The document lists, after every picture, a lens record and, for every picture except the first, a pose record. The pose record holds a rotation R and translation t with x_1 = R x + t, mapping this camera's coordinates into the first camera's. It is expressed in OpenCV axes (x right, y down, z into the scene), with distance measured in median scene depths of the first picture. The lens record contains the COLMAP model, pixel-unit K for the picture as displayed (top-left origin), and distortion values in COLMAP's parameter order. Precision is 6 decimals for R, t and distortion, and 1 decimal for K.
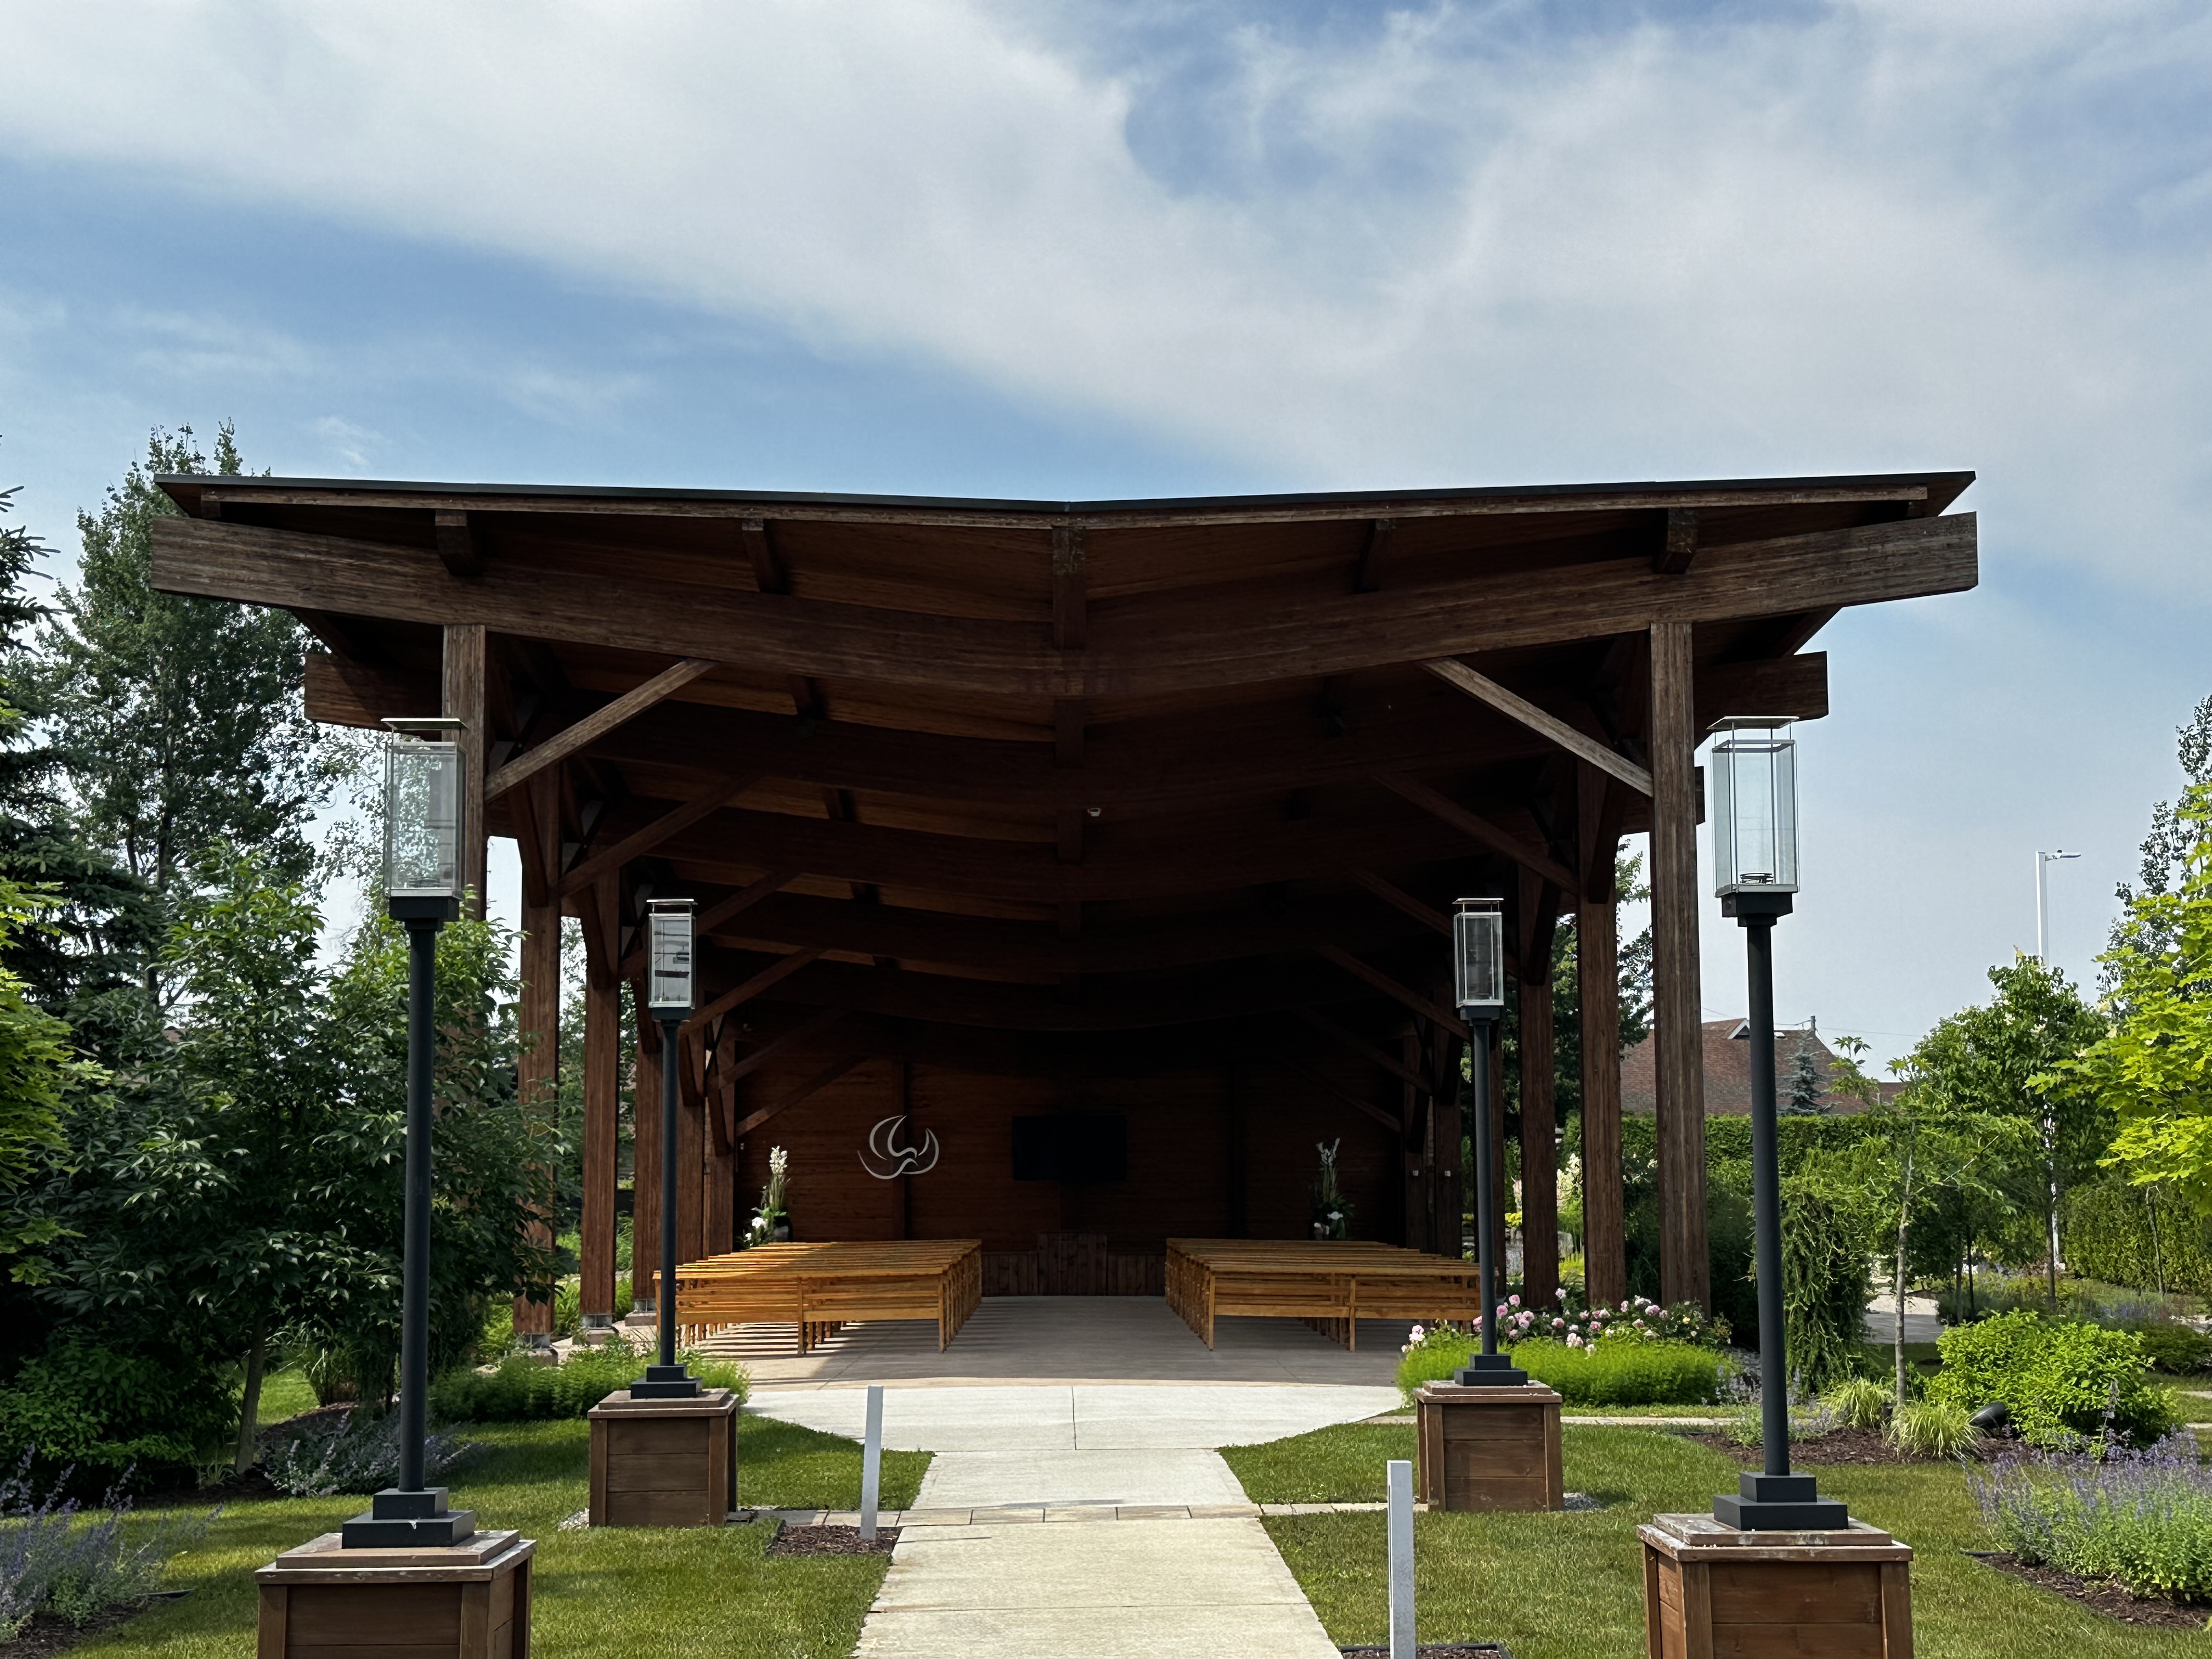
lens RADIAL K [[3085.2, 0, 1106.0], [0, 3085.2, 829.5], [0, 0, 1]] dist [0.104098, 0.012081]
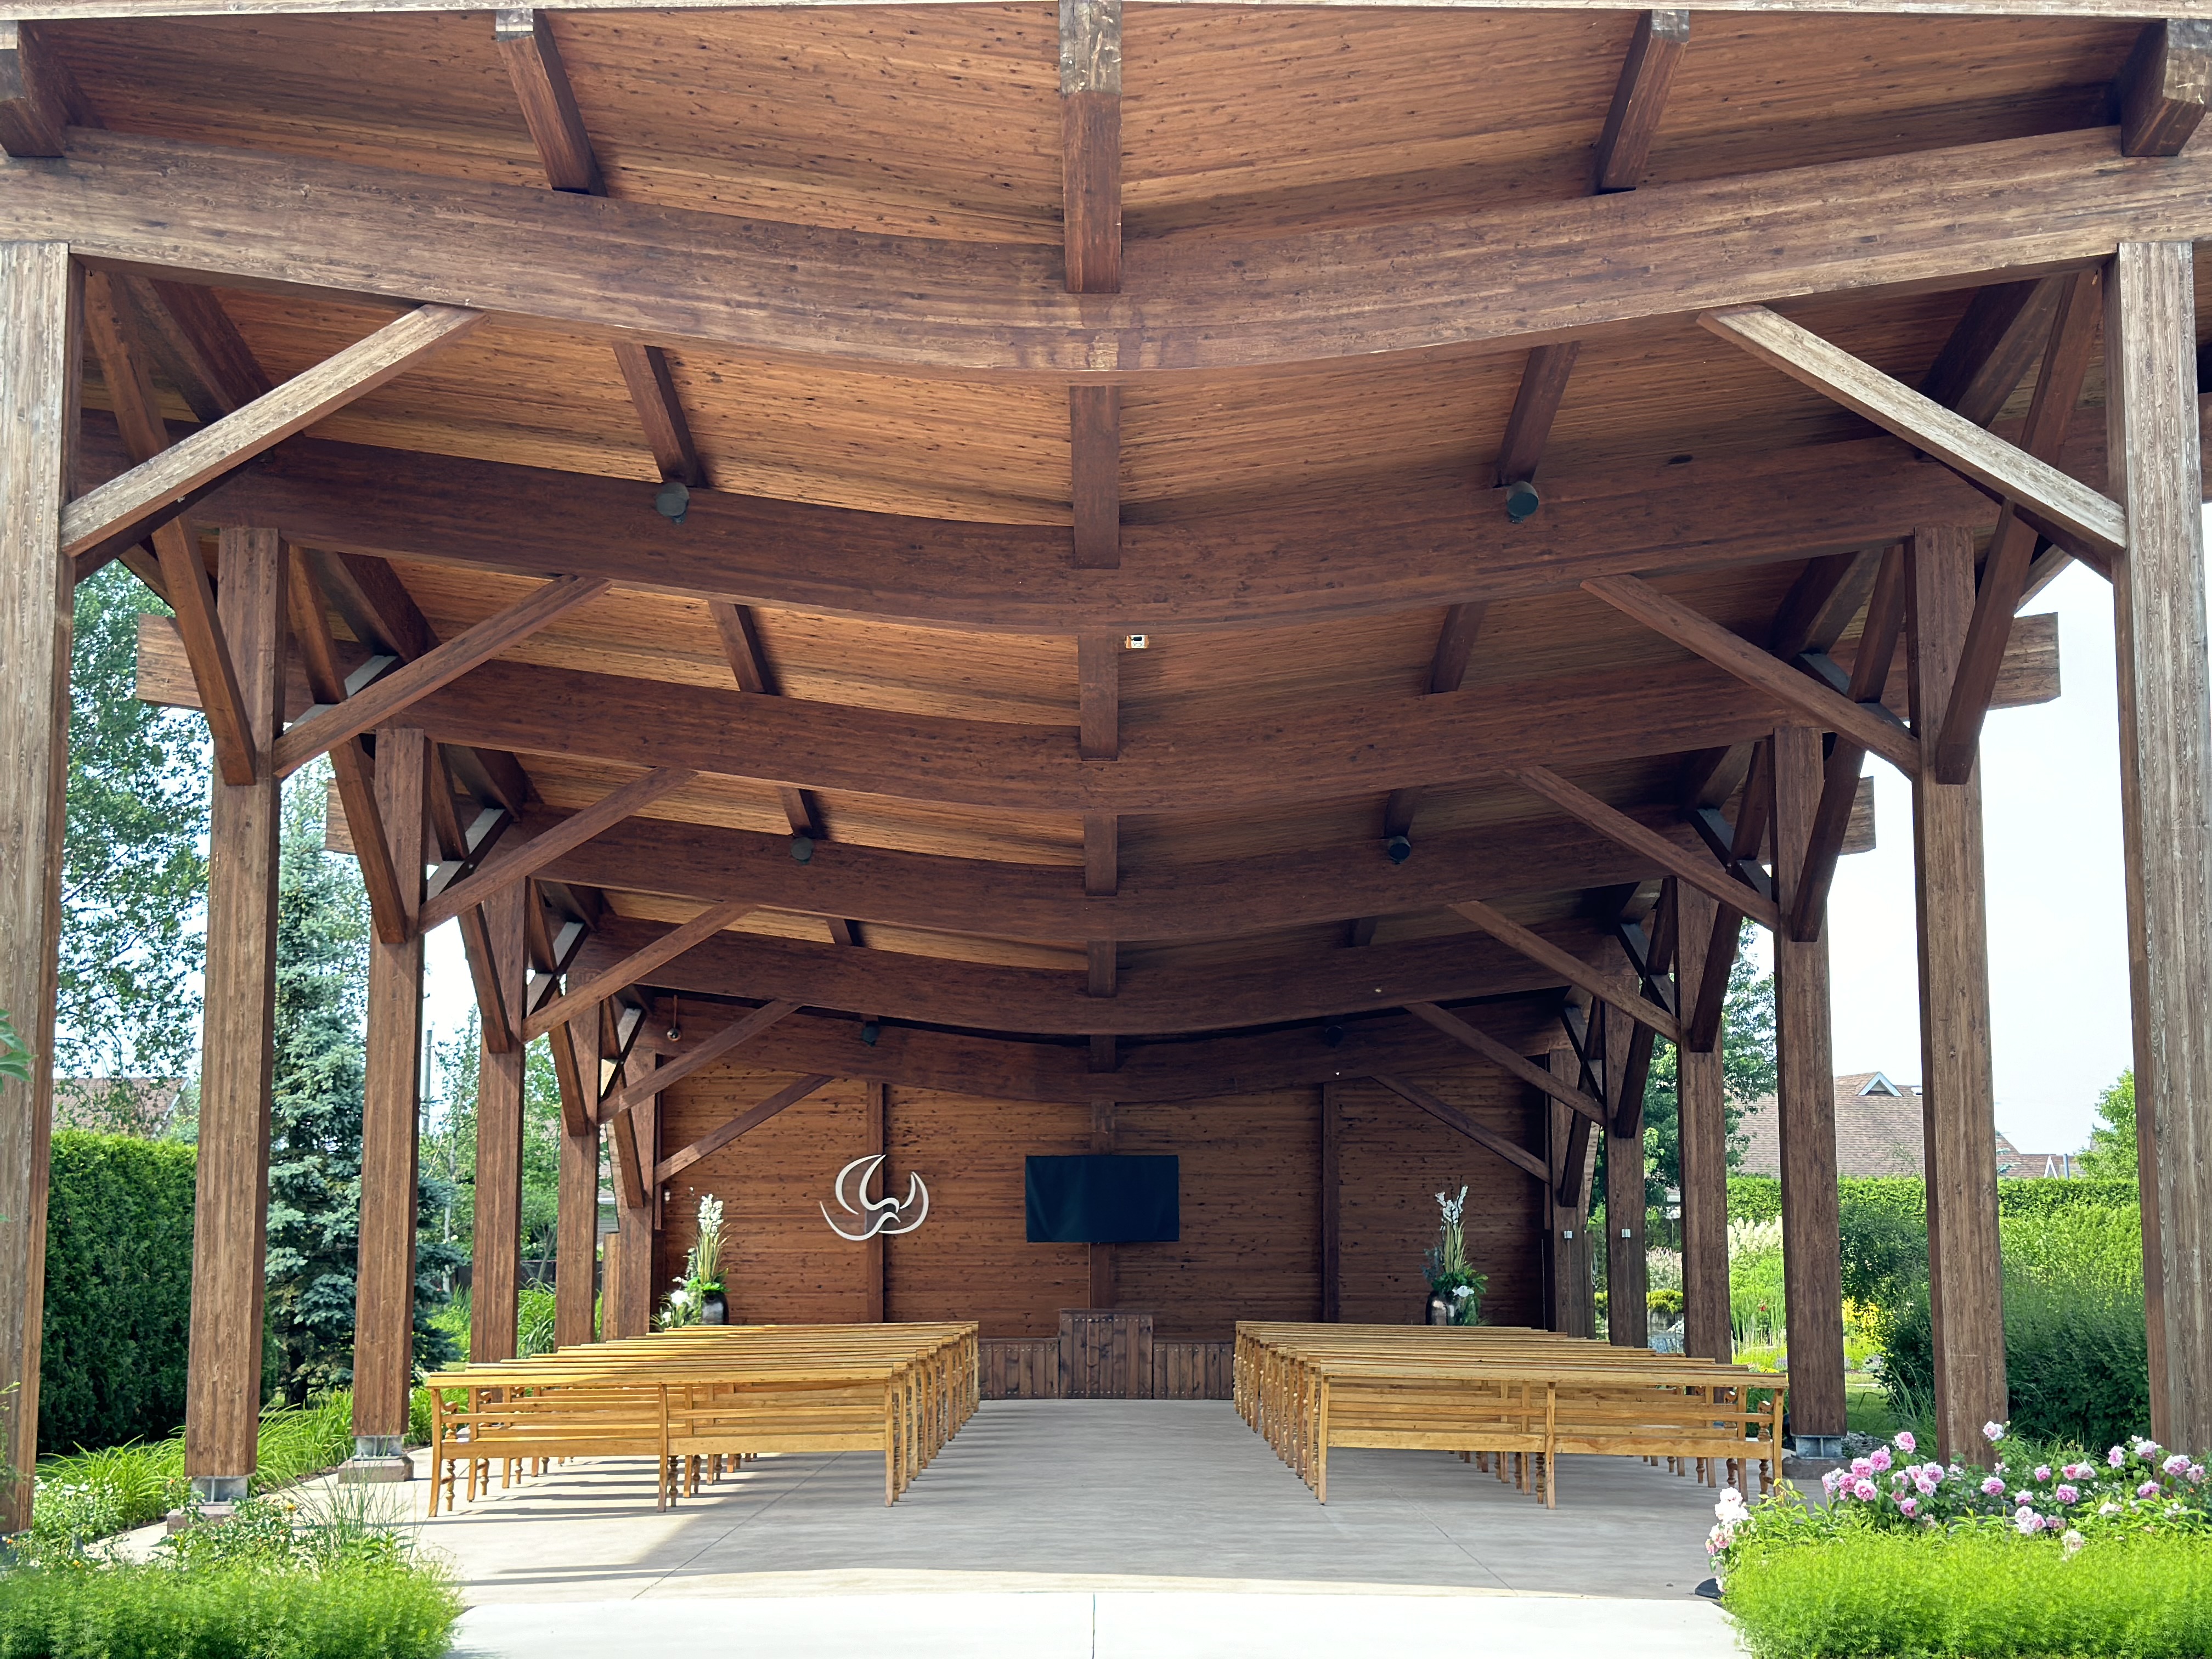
lens RADIAL K [[3250.2, 0, 1106.0], [0, 3250.2, 829.5], [0, 0, 1]] dist [0.193107, -0.506796]
pose [[0.999911, 0.001657, -0.013210, -0.001343], [-0.001886, 0.999848, -0.017325, 0.051512], [0.013179, 0.017349, 0.999763, 0.394423]]
